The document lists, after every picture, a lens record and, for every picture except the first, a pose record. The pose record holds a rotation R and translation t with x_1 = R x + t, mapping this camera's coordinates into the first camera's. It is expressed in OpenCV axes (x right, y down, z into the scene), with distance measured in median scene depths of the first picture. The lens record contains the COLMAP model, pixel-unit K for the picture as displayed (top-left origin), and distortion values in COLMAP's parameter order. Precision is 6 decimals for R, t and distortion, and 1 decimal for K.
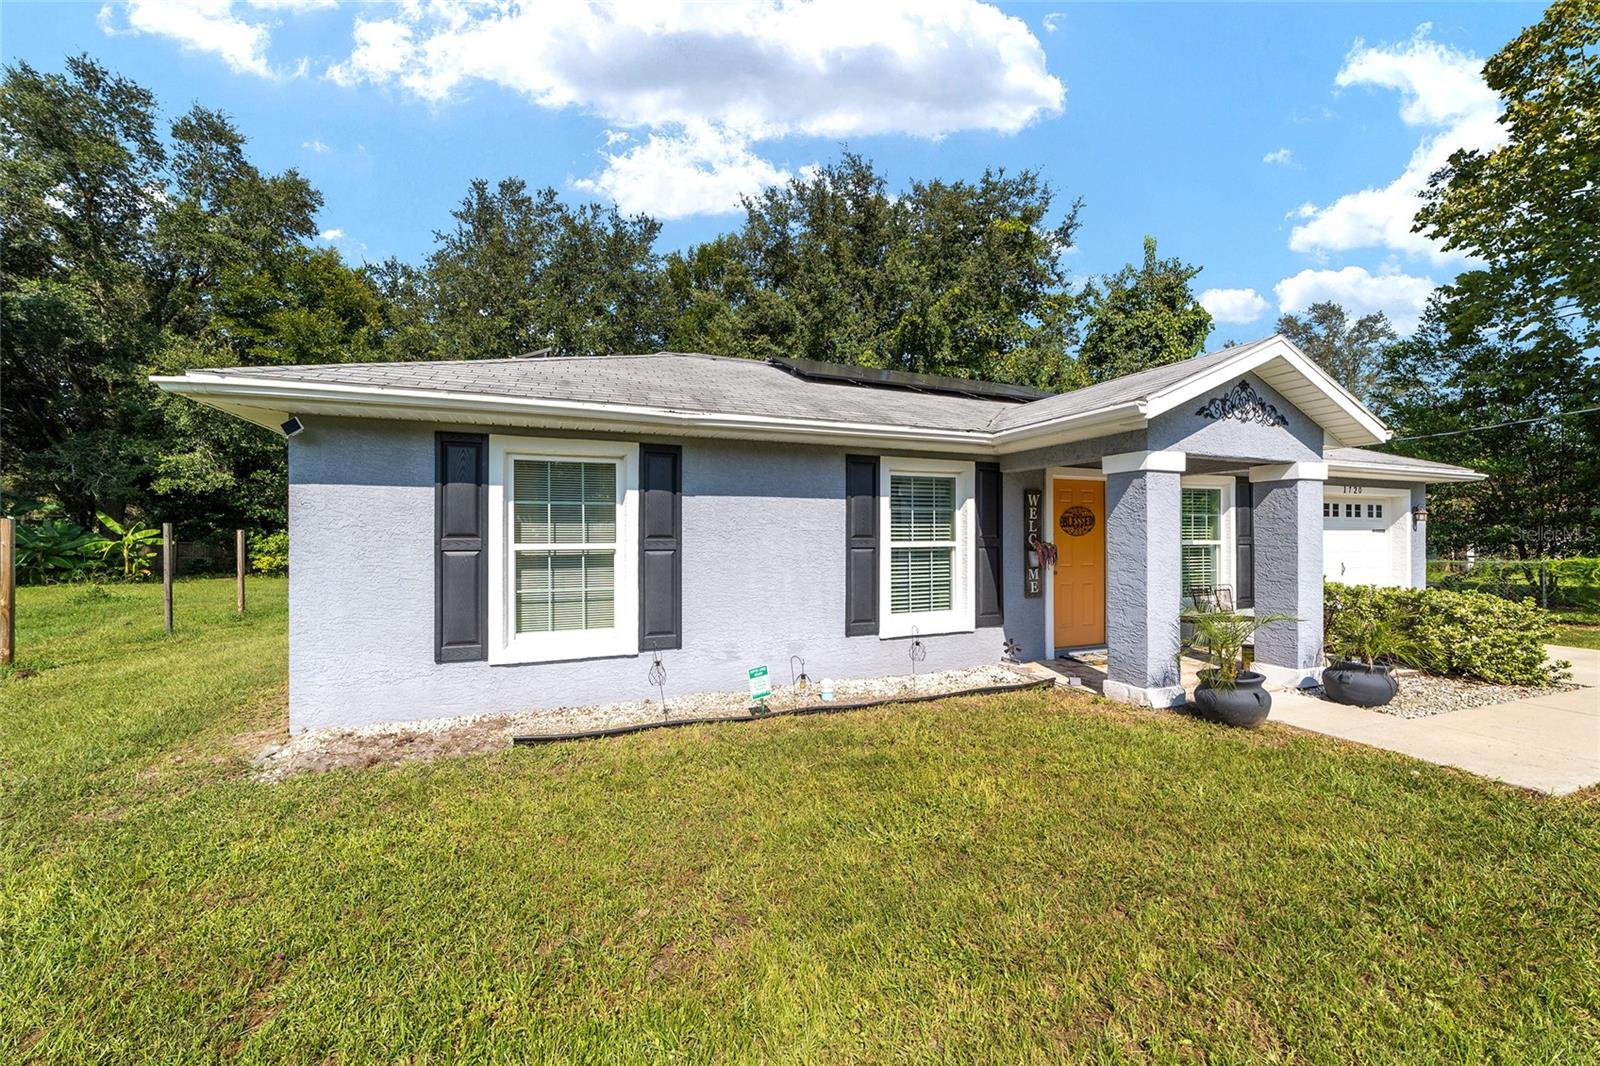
lens RADIAL K [[611.1, 0, 789.3], [0, 611.1, 535.8], [0, 0, 1]] dist [-0.019629, 0.009382]
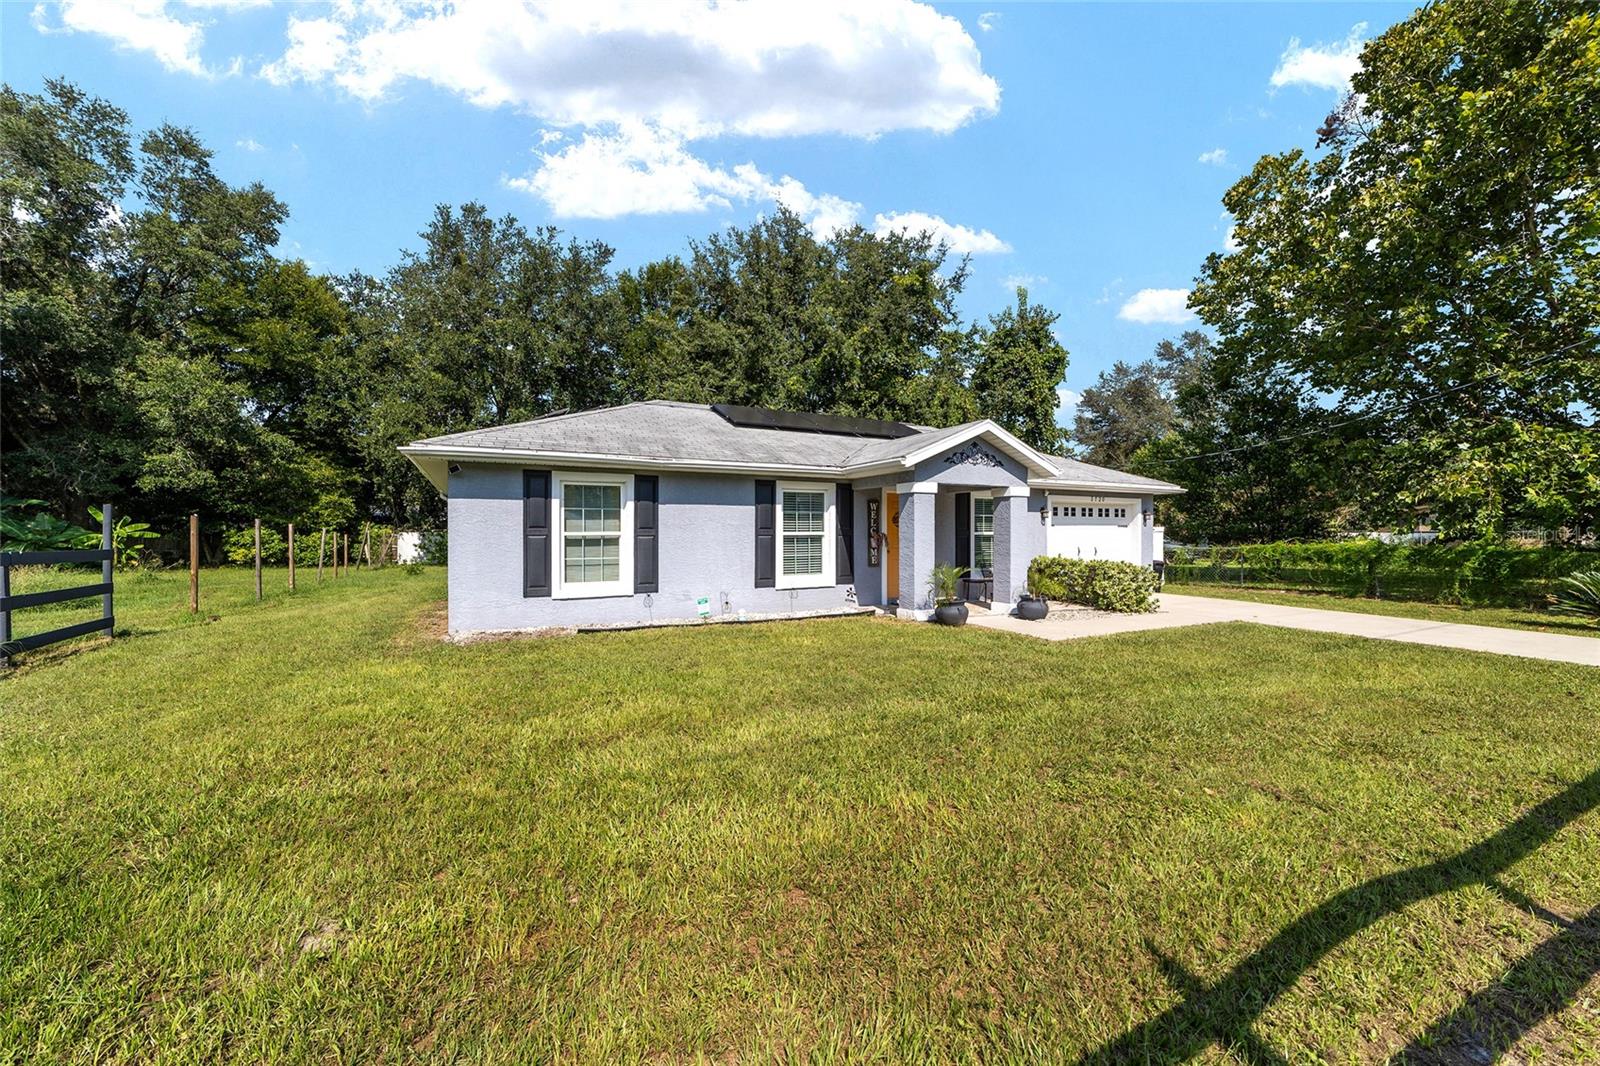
lens RADIAL K [[611.1, 0, 789.3], [0, 611.1, 535.8], [0, 0, 1]] dist [-0.019629, 0.009382]
pose [[0.995881, 0.000309, 0.090664, 0.018918], [-0.000957, 0.999974, 0.007106, 0.005304], [-0.090659, -0.007163, 0.995856, -0.386662]]
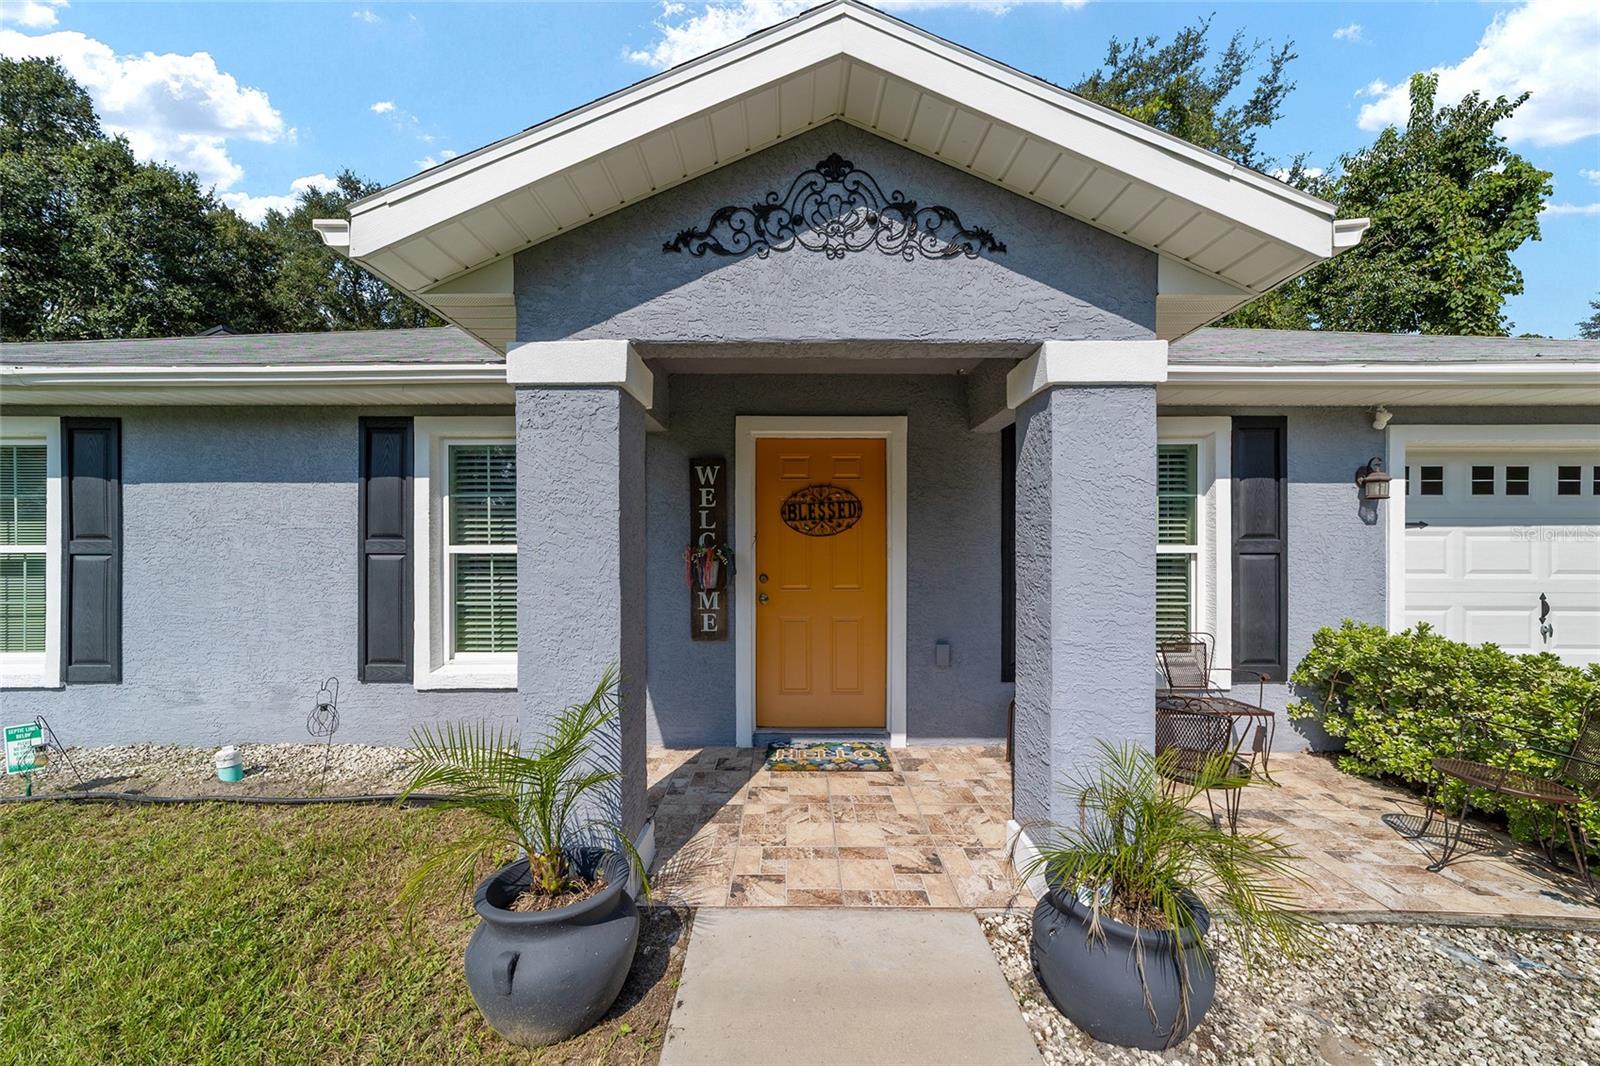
lens RADIAL K [[617.5, 0, 792.2], [0, 617.5, 547.8], [0, 0, 1]] dist [-0.019537, 0.009709]
pose [[0.928461, 0.003010, -0.371418, 0.449728], [-0.000370, 0.999974, 0.007178, 0.004732], [0.371430, -0.006527, 0.928438, 0.304908]]
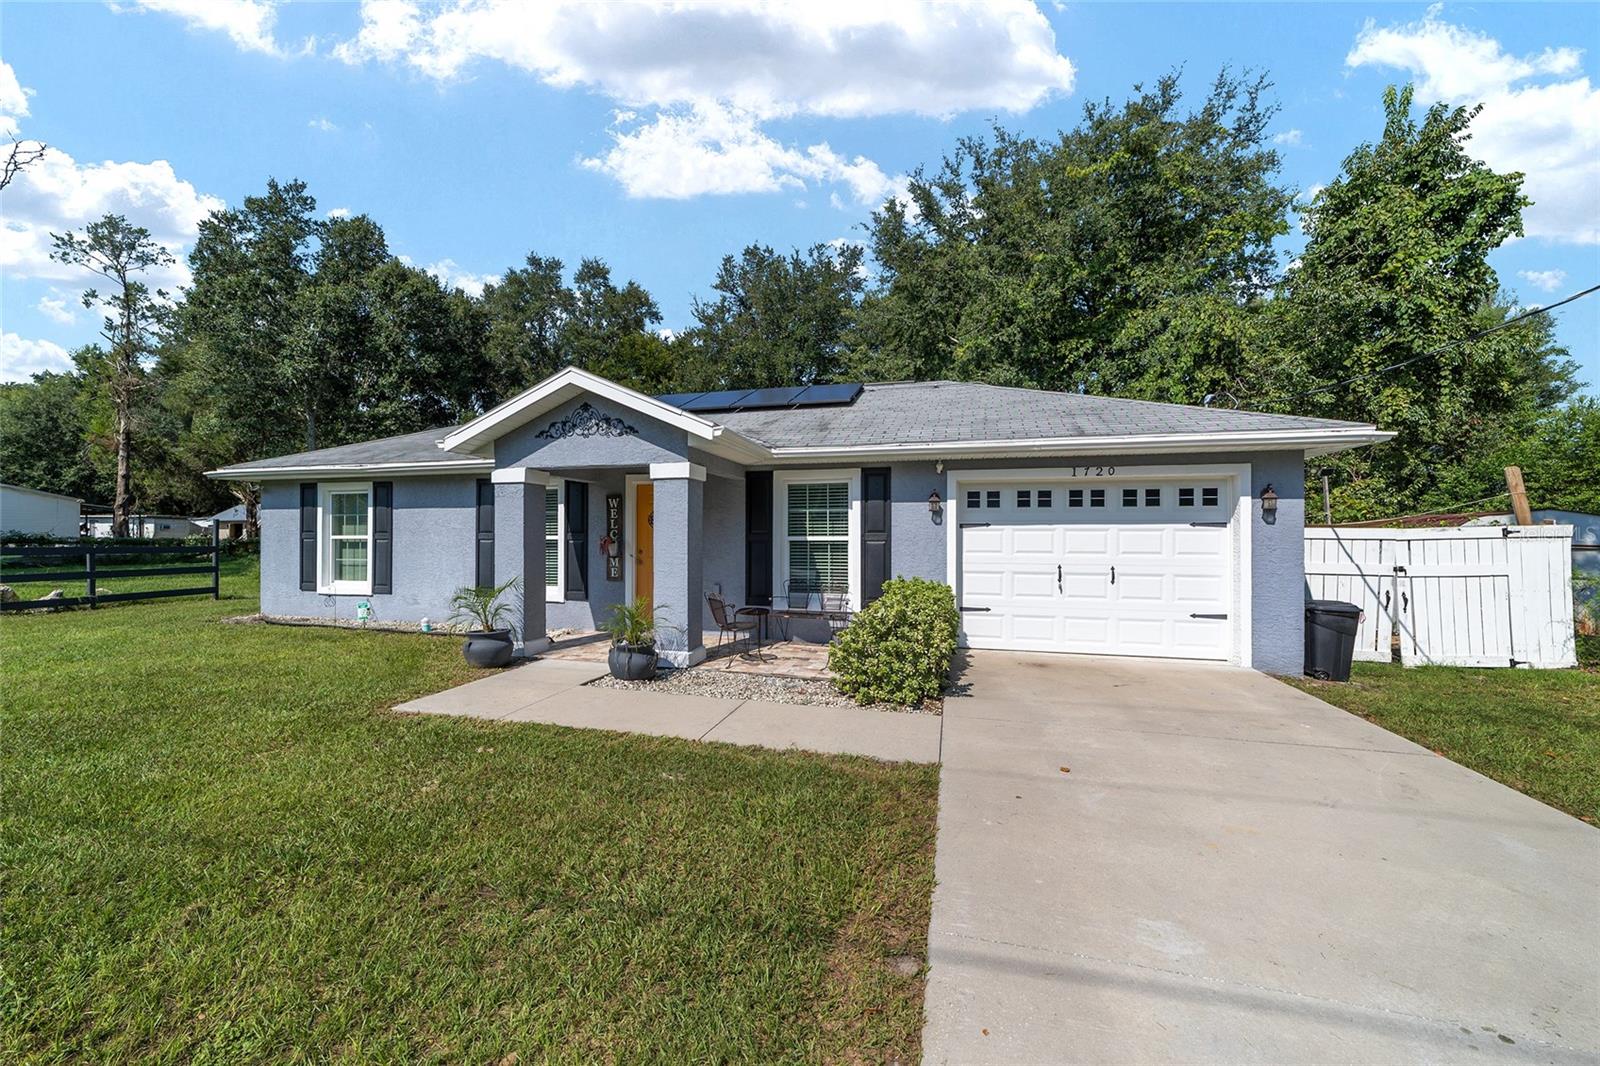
lens RADIAL K [[611.1, 0, 789.3], [0, 611.1, 535.8], [0, 0, 1]] dist [-0.019629, 0.009382]
pose [[0.804147, 0.001387, -0.594429, 0.925223], [-0.001696, 0.999999, 0.000039, 0.005311], [0.594429, 0.000977, 0.804148, 0.131241]]
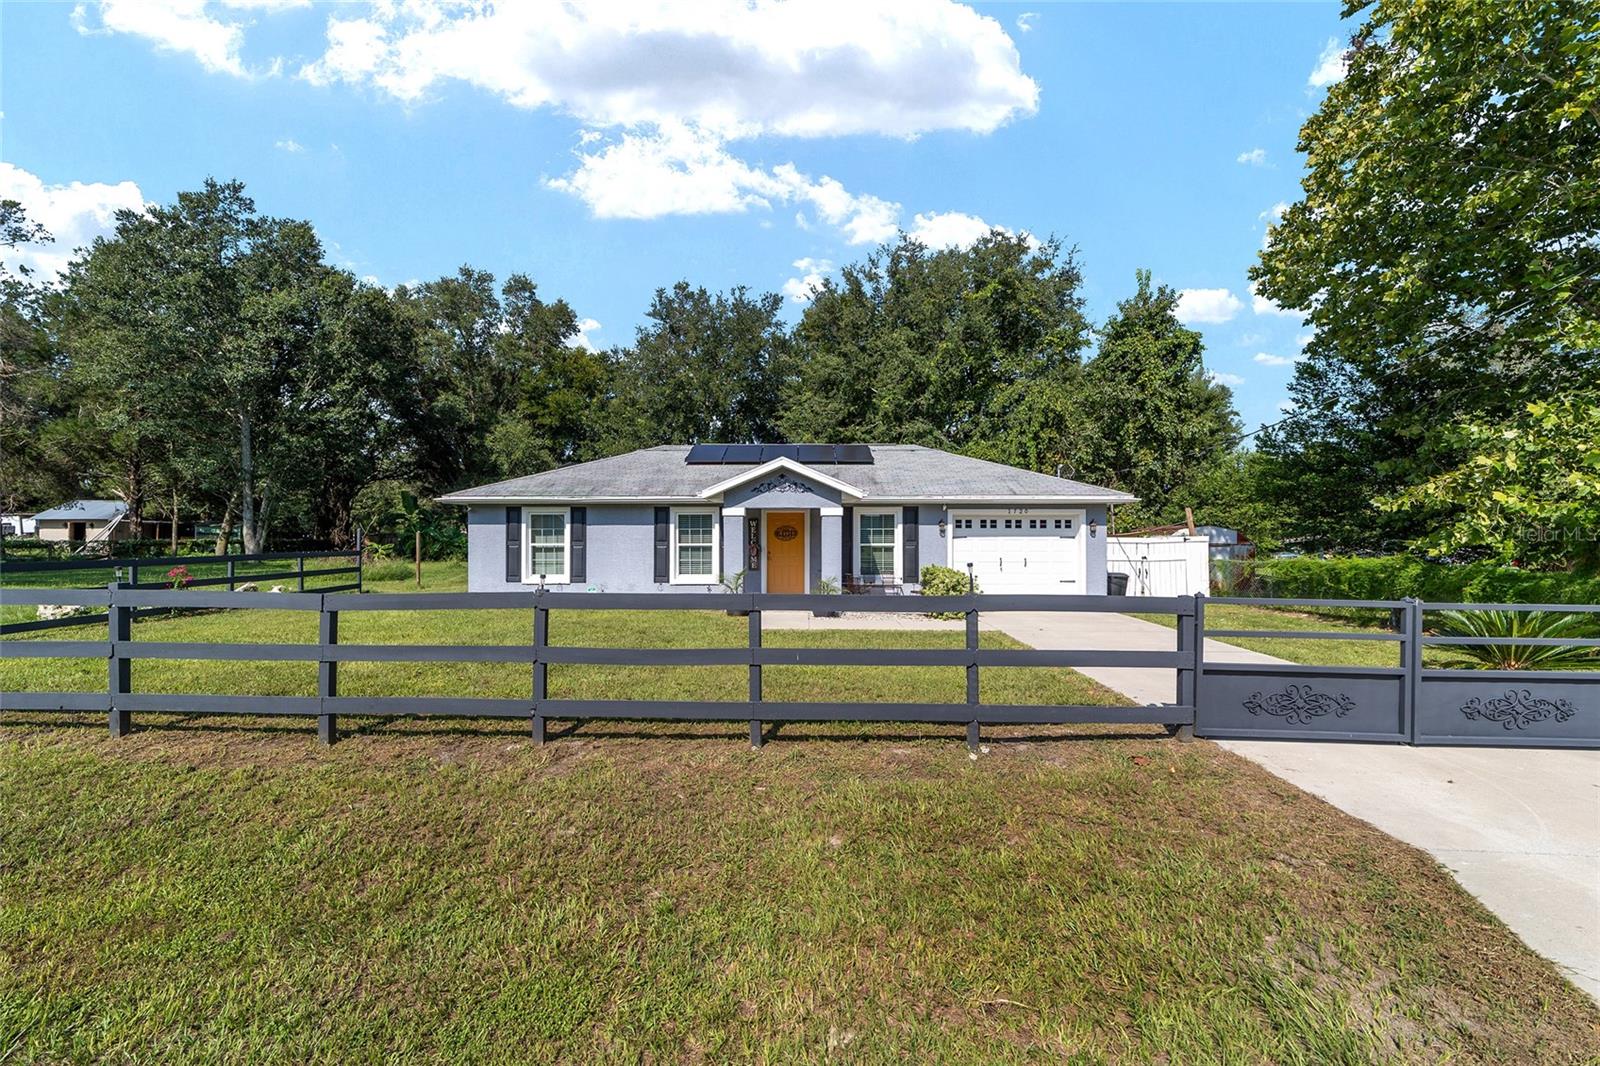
lens RADIAL K [[609.4, 0, 789.0], [0, 609.4, 529.1], [0, 0, 1]] dist [-0.027794, 0.013696]
pose [[0.923682, -0.001180, -0.383159, 0.844642], [0.000053, 0.999996, -0.002953, -0.021672], [0.383161, 0.002708, 0.923678, -0.567518]]
